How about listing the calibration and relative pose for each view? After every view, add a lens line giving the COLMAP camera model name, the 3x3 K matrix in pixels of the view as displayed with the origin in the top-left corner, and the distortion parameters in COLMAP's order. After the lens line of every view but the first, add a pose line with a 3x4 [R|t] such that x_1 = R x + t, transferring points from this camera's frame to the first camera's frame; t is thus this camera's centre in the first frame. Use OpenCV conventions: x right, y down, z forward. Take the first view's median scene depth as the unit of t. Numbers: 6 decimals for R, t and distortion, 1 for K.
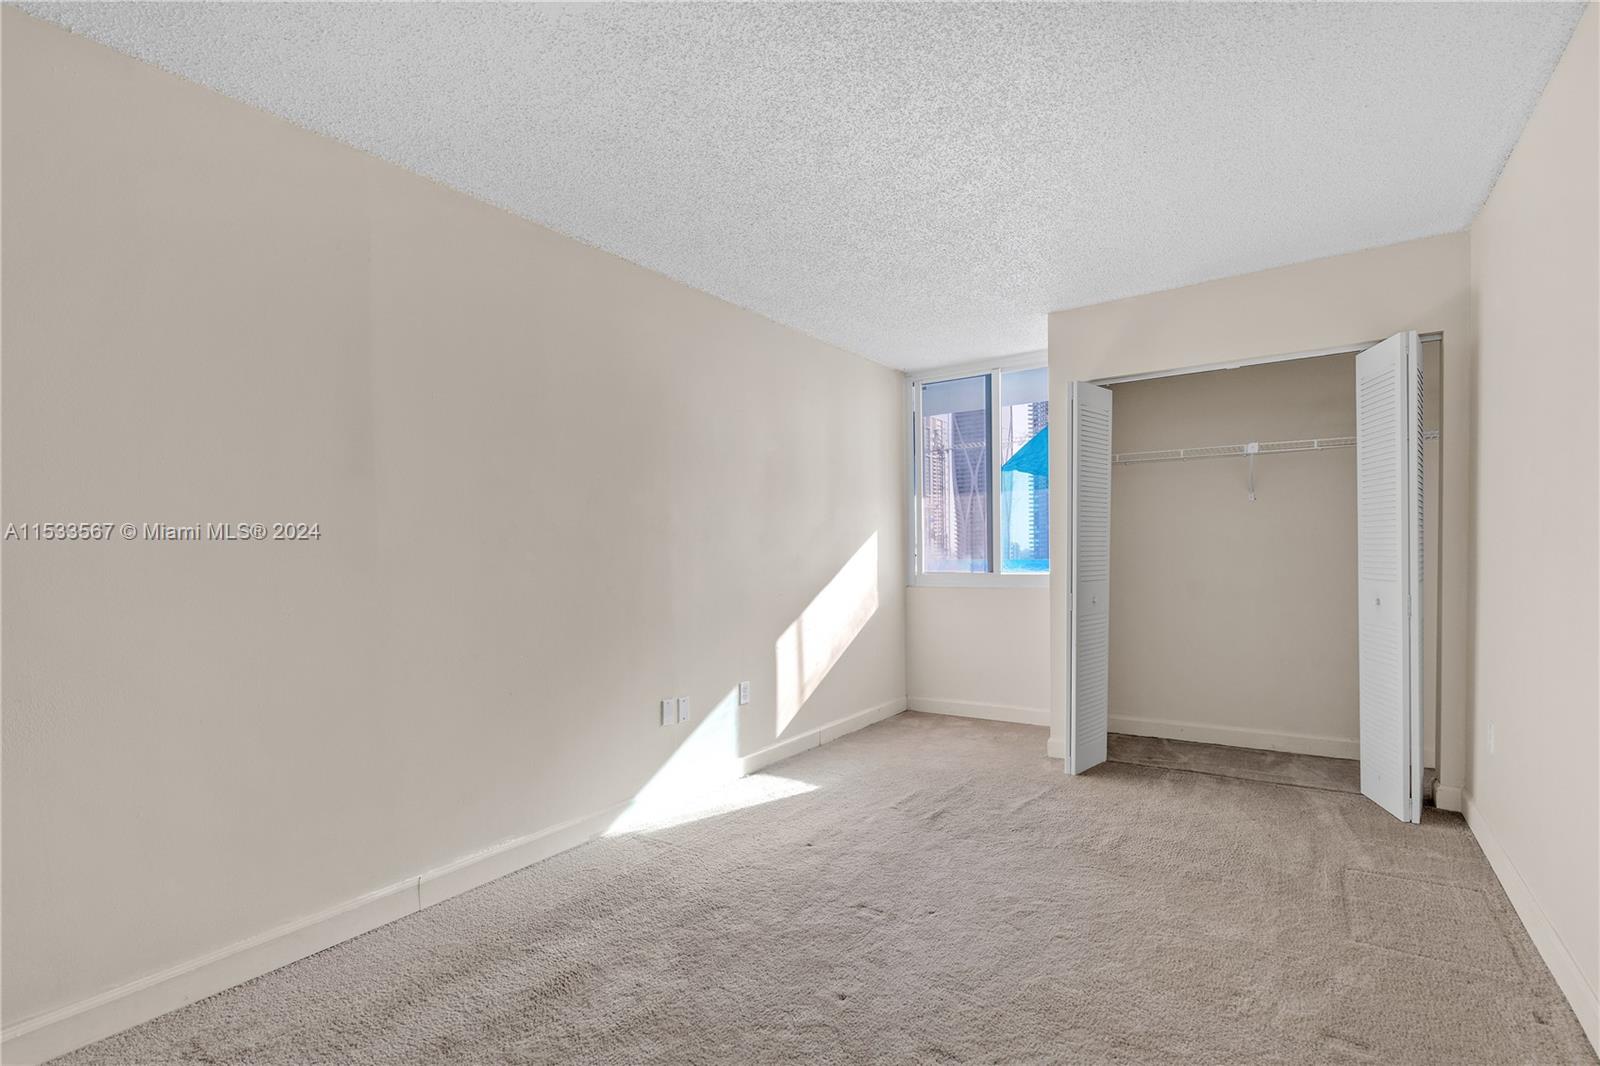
lens RADIAL K [[736.9, 0, 802.6], [0, 736.9, 584.1], [0, 0, 1]] dist [0.000332, 0.000113]
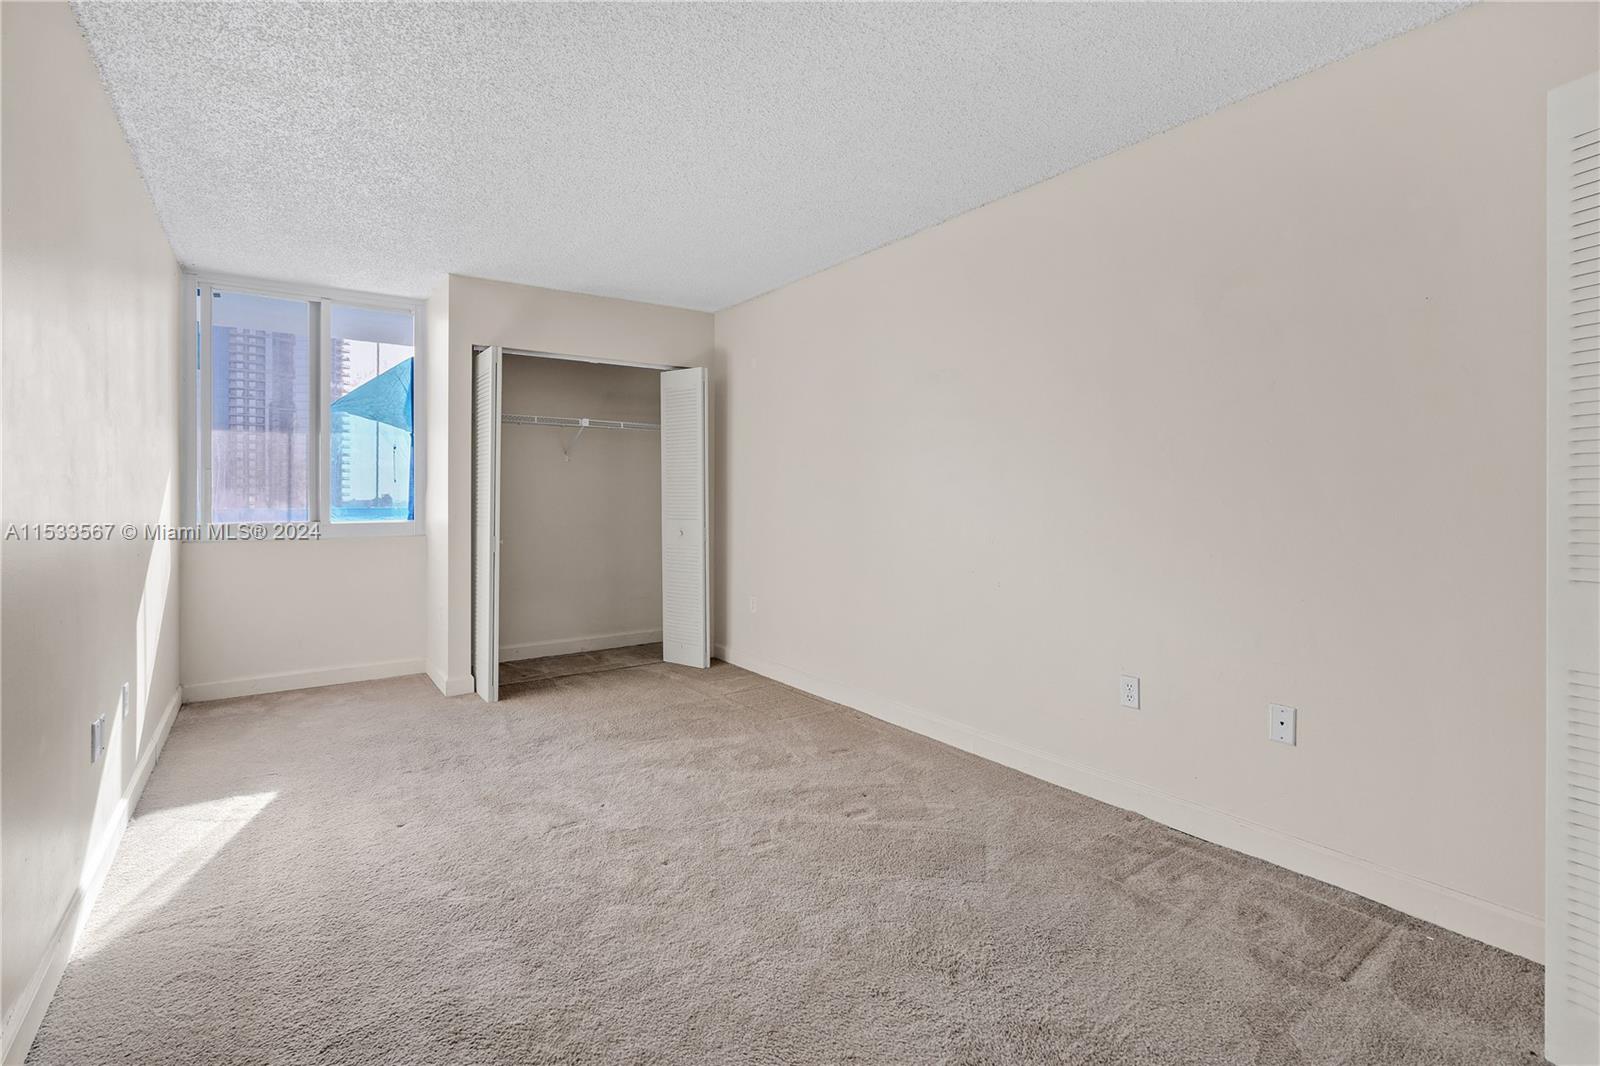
lens RADIAL K [[751.3, 0, 796.9], [0, 751.3, 510.3], [0, 0, 1]] dist [0.000811, 0.000146]
pose [[0.348891, -0.000854, 0.937163, -0.538603], [0.034089, 0.999349, -0.011780, 0.002008], [-0.936543, 0.036057, 0.348693, 0.182484]]
